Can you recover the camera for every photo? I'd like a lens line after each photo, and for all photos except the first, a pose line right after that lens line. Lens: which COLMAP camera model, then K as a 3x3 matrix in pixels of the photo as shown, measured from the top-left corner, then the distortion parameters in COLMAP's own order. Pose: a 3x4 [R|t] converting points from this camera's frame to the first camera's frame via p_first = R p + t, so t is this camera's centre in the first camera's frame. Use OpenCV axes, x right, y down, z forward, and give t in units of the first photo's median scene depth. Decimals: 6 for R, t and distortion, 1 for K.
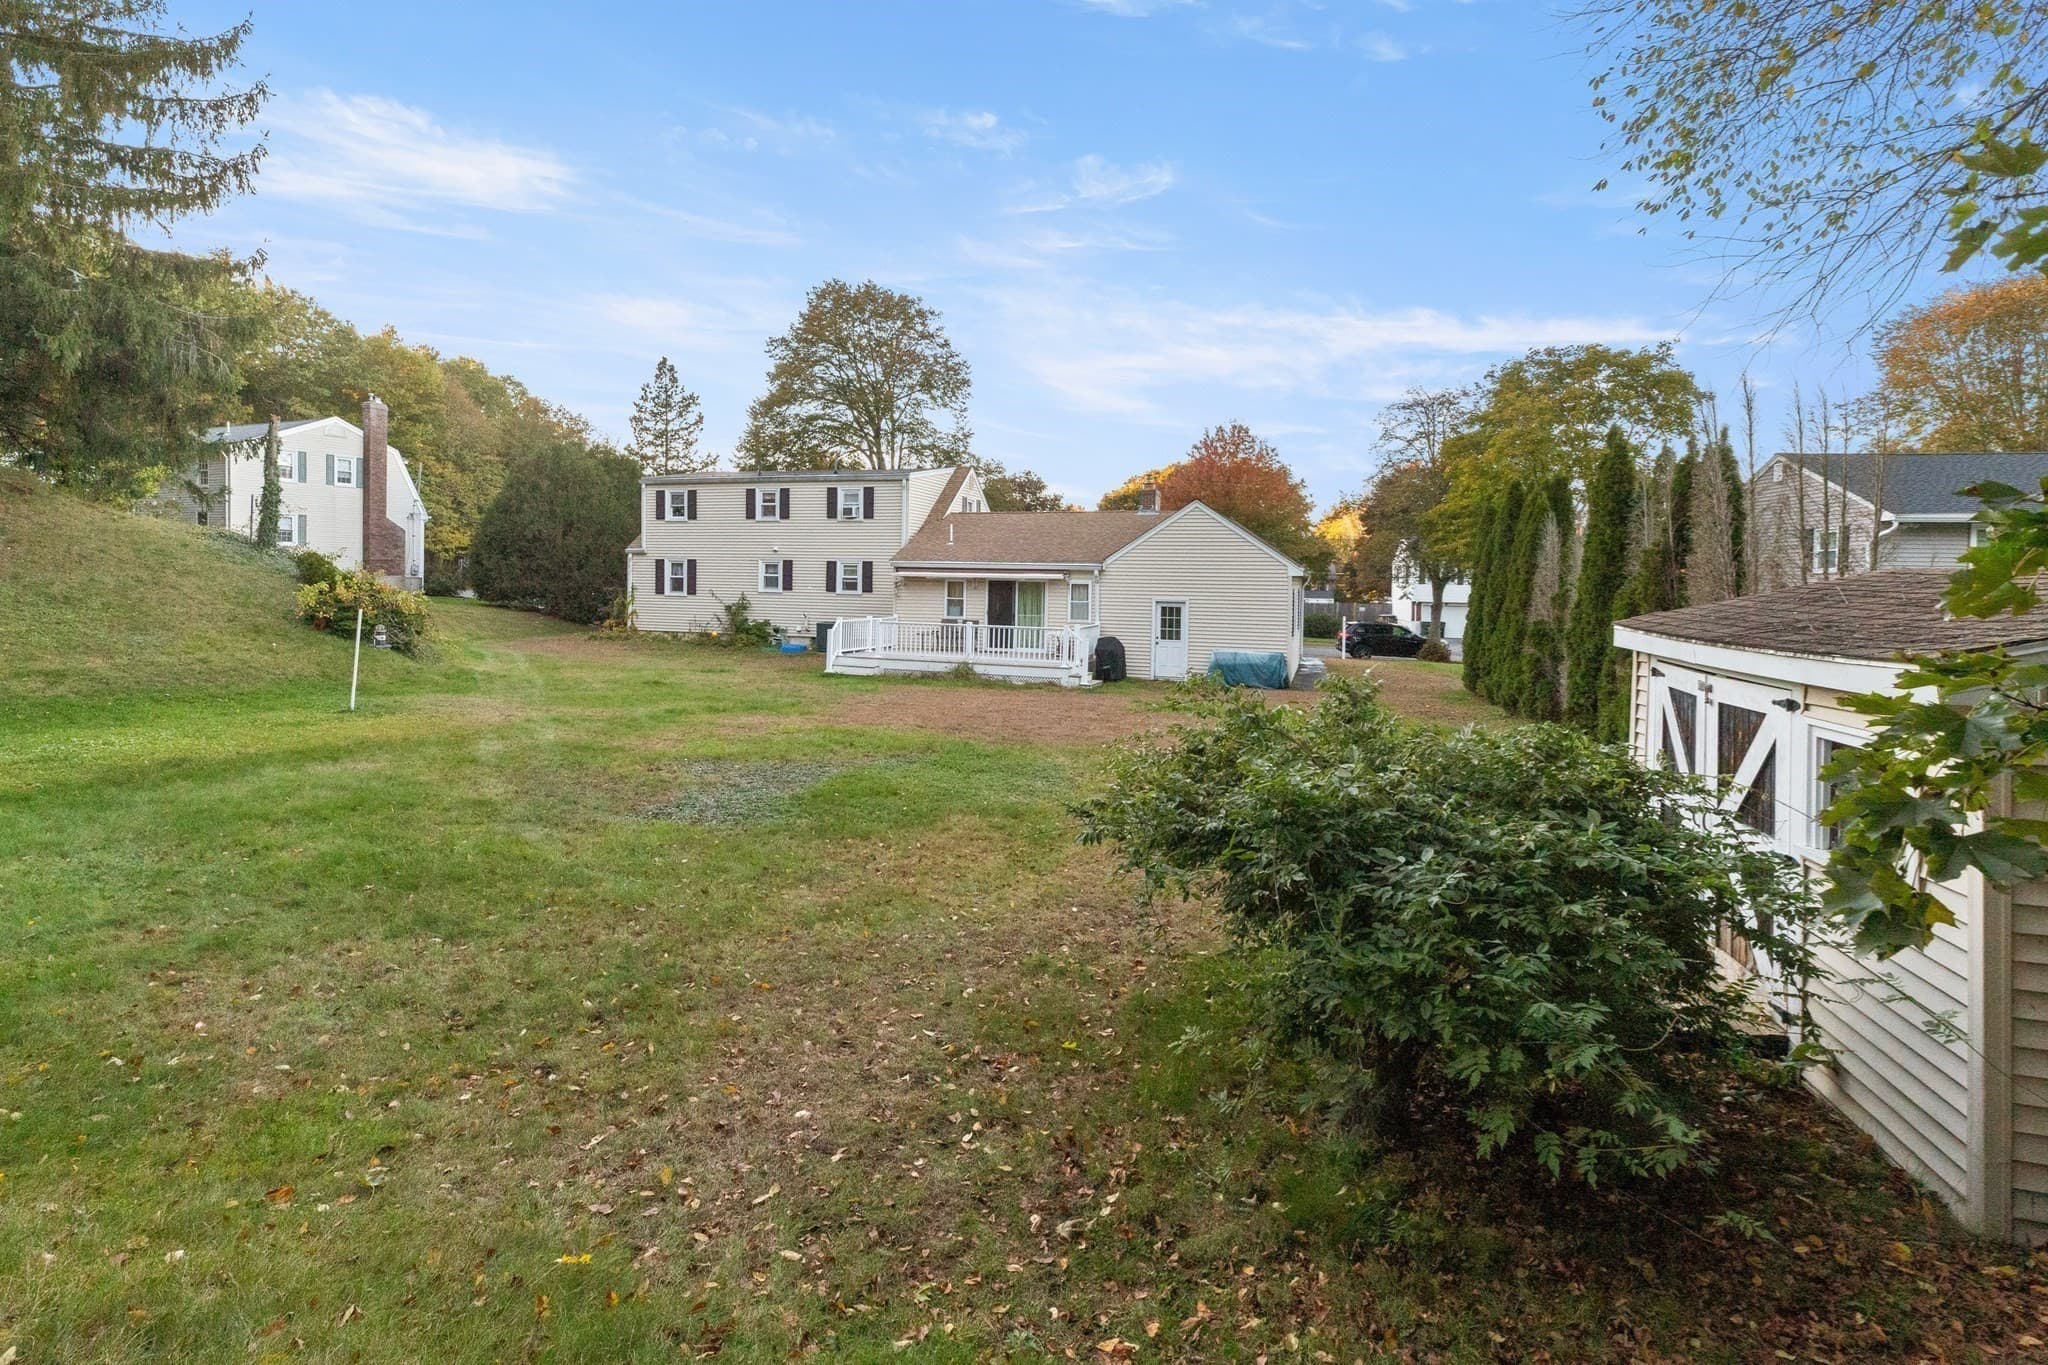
lens RADIAL K [[936.6, 0, 1031.7], [0, 936.6, 611.1], [0, 0, 1]] dist [0.000674, 0.000111]
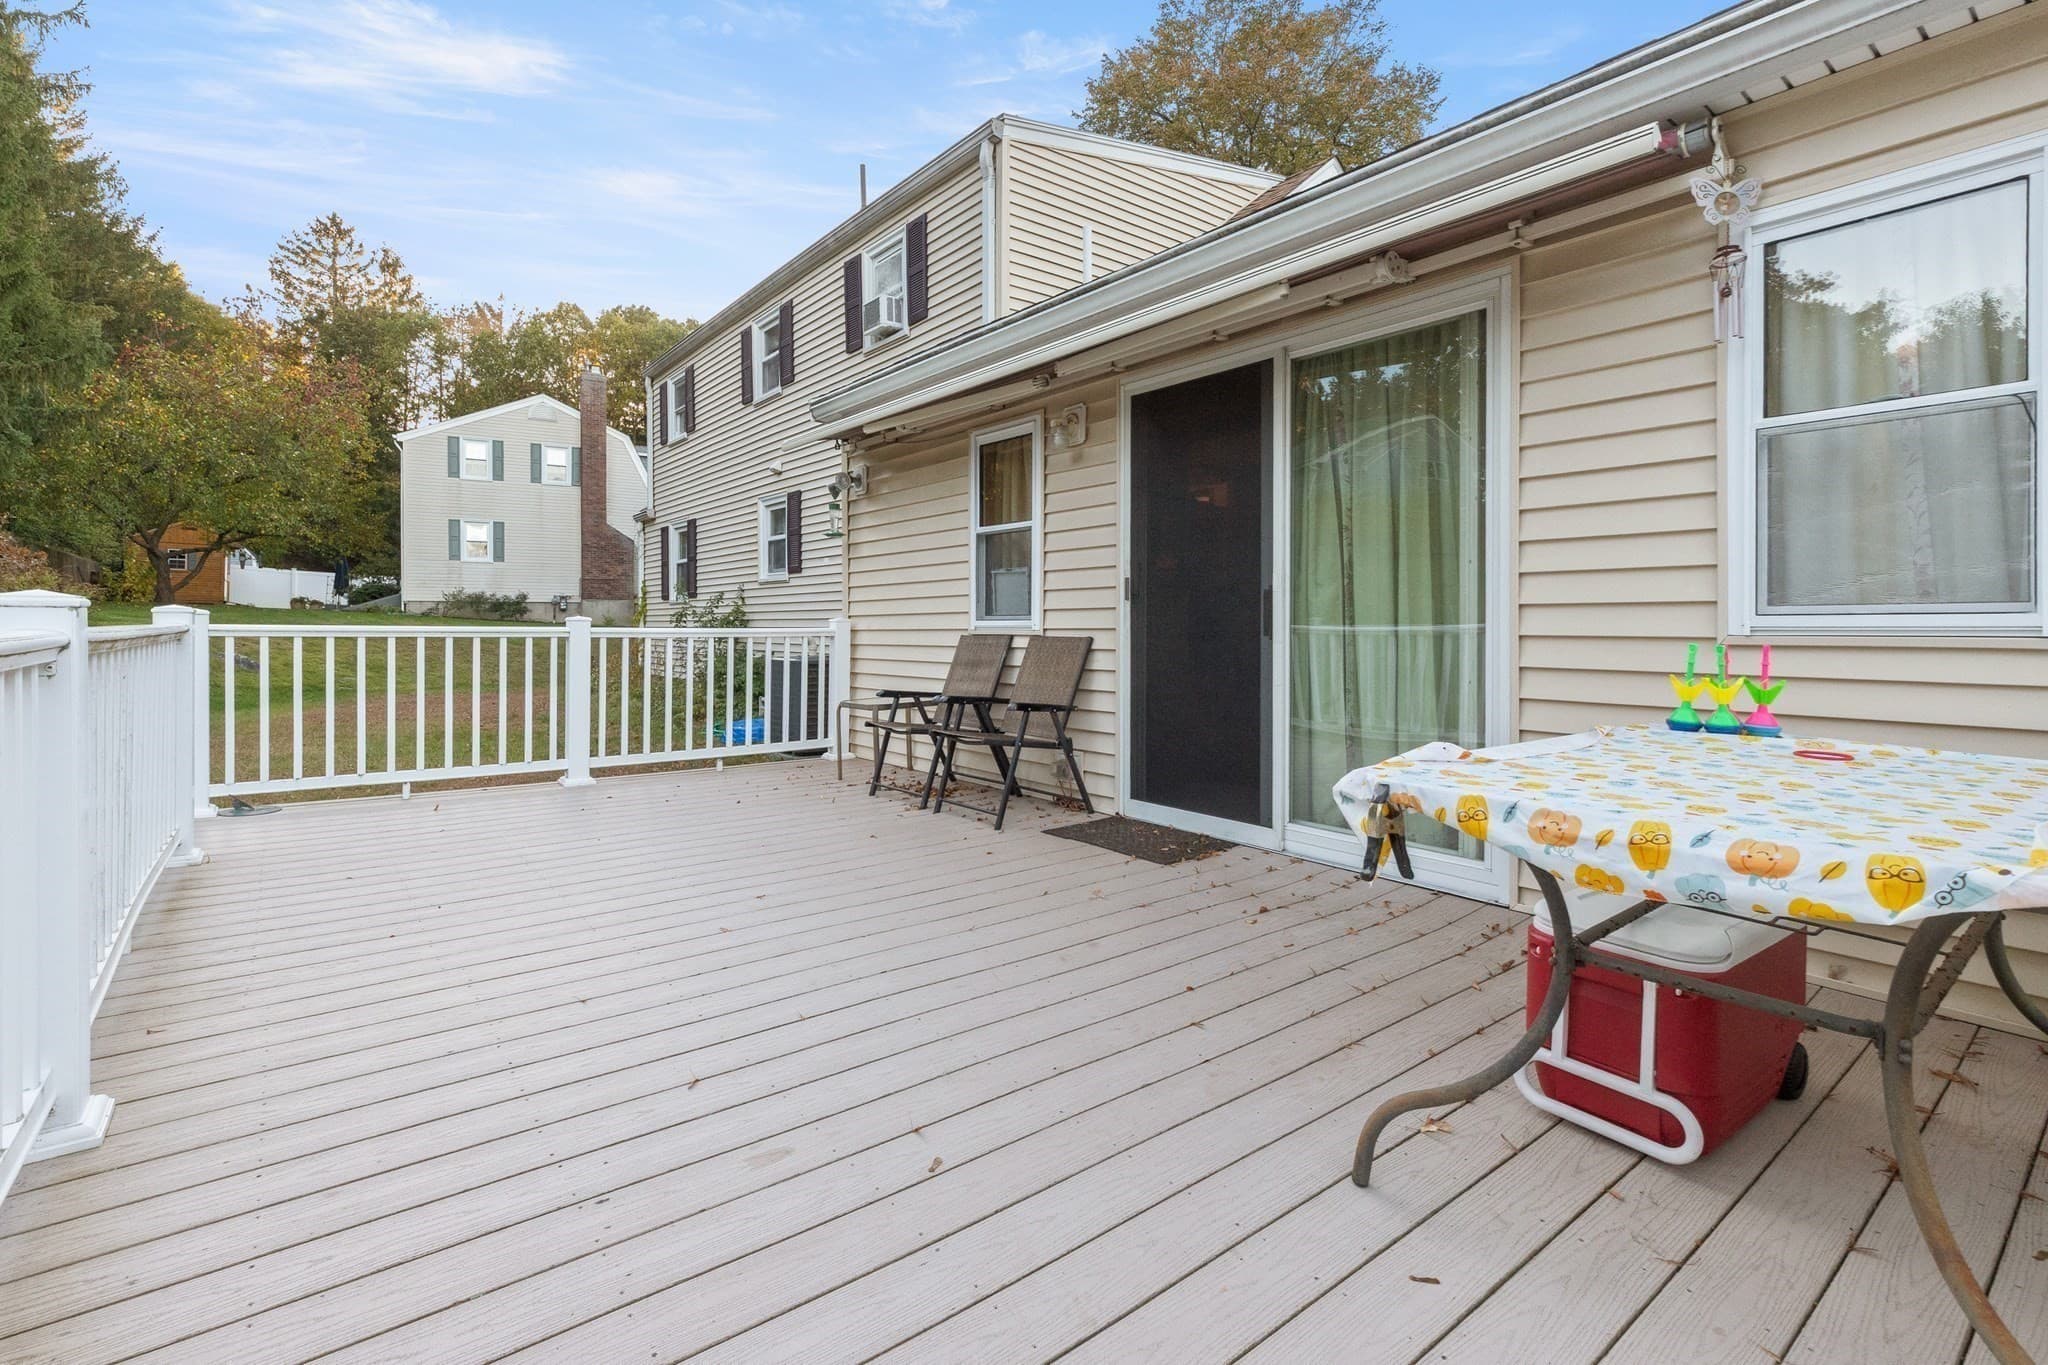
lens RADIAL K [[936.6, 0, 1031.7], [0, 936.6, 611.1], [0, 0, 1]] dist [0.000674, 0.000111]
pose [[0.821333, -0.026441, -0.569836, 0.029943], [-0.005073, 0.998547, -0.053645, 0.012628], [0.570426, 0.046951, 0.820006, 0.748501]]
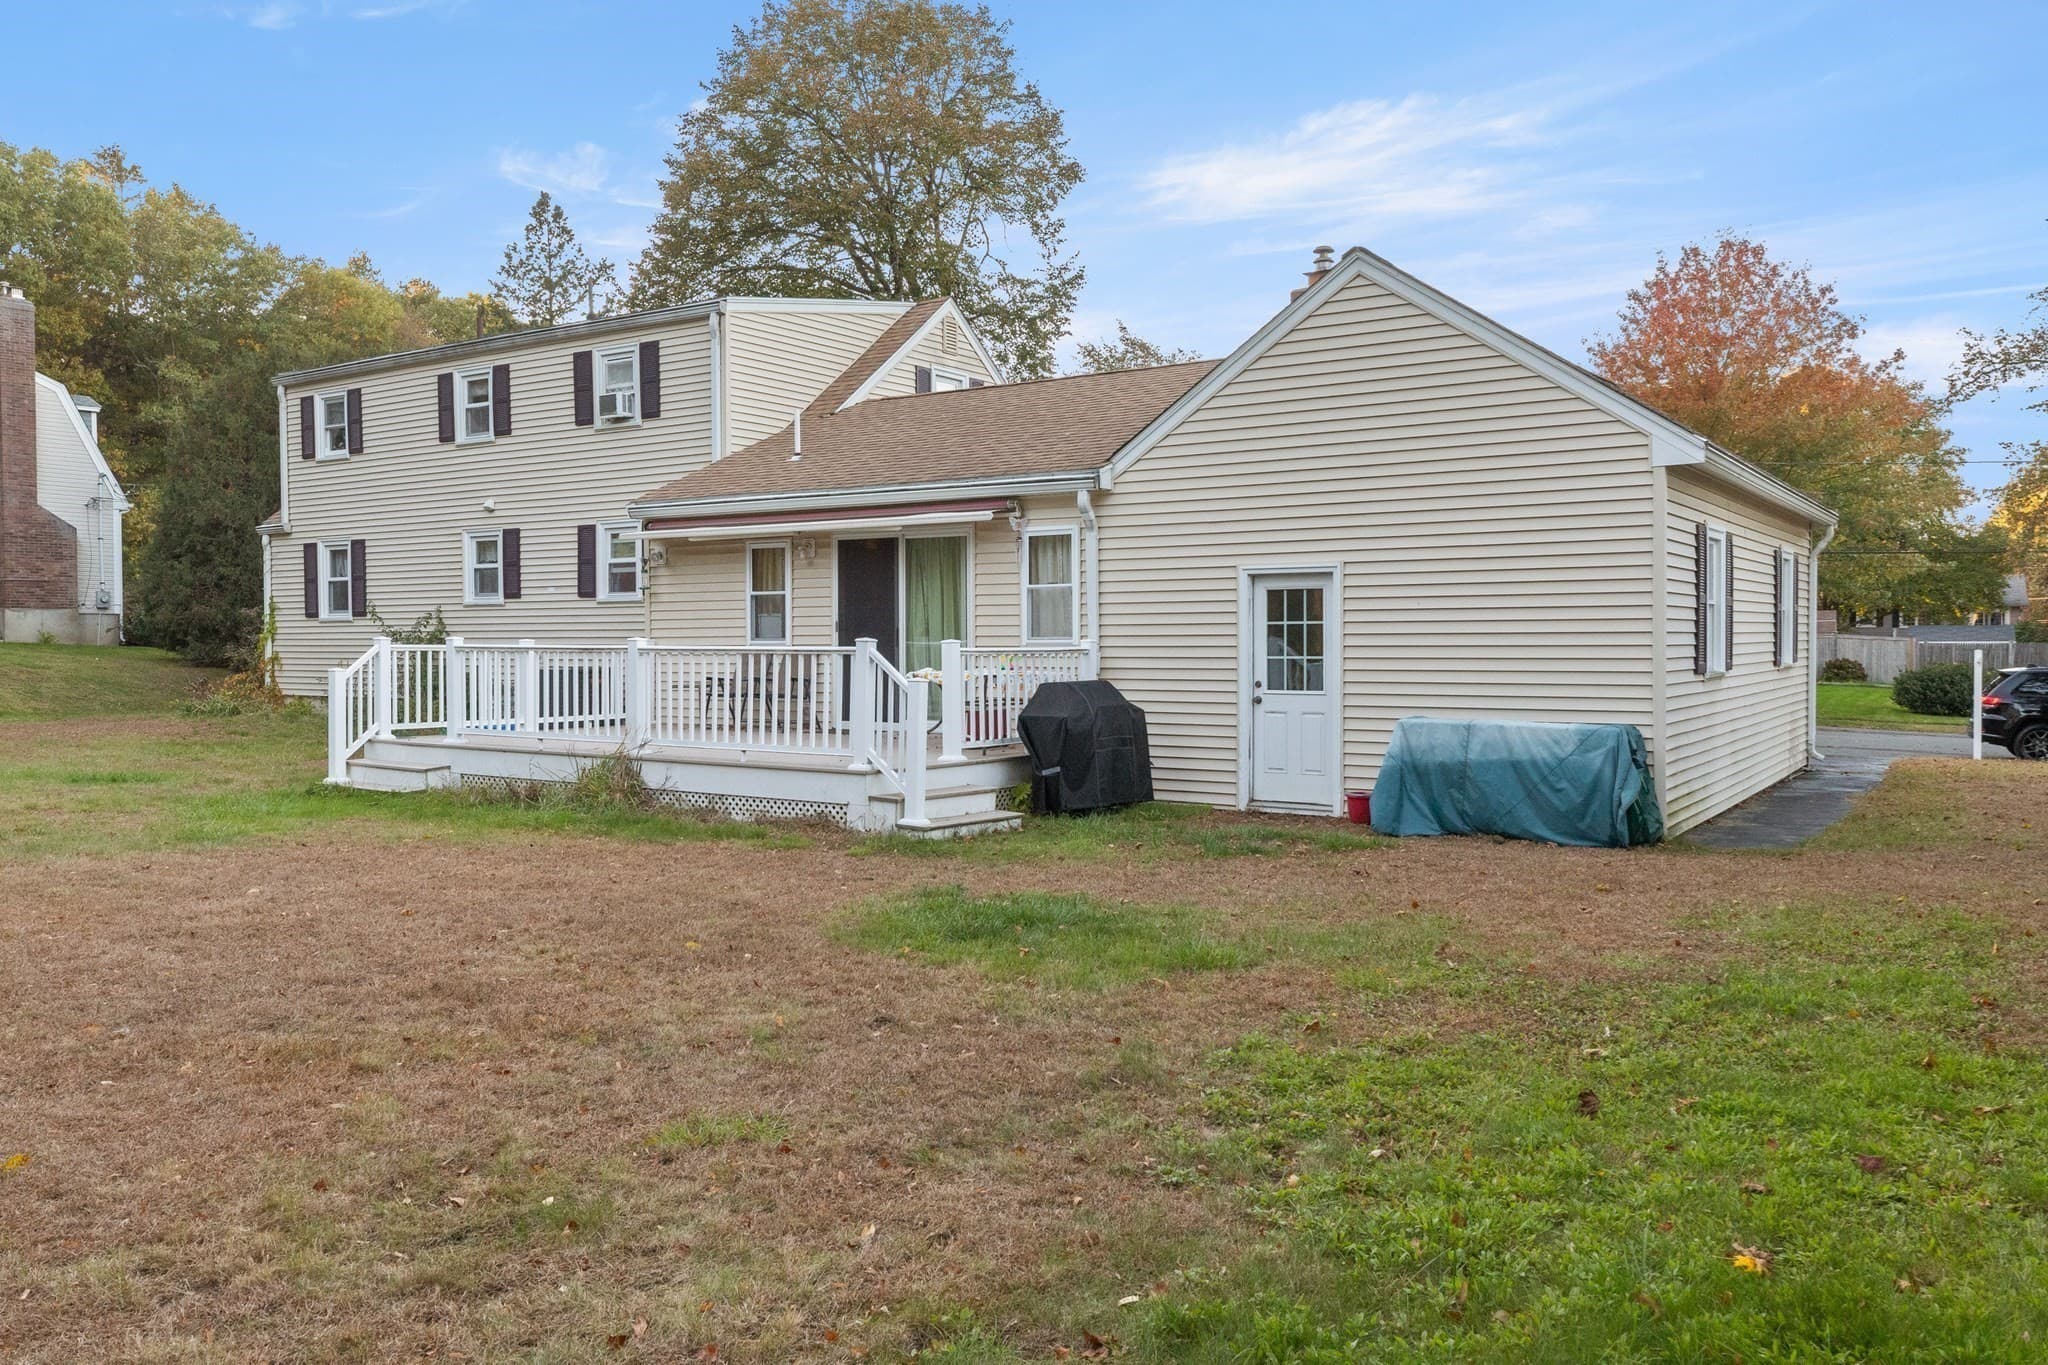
lens RADIAL K [[1502.5, 0, 1067.5], [0, 1502.5, 678.4], [0, 0, 1]] dist [0.004967, 0.000580]
pose [[0.963848, -0.014255, -0.266072, 0.176317], [0.011667, 0.999868, -0.011303, 0.026316], [0.266198, 0.007790, 0.963887, 0.391765]]
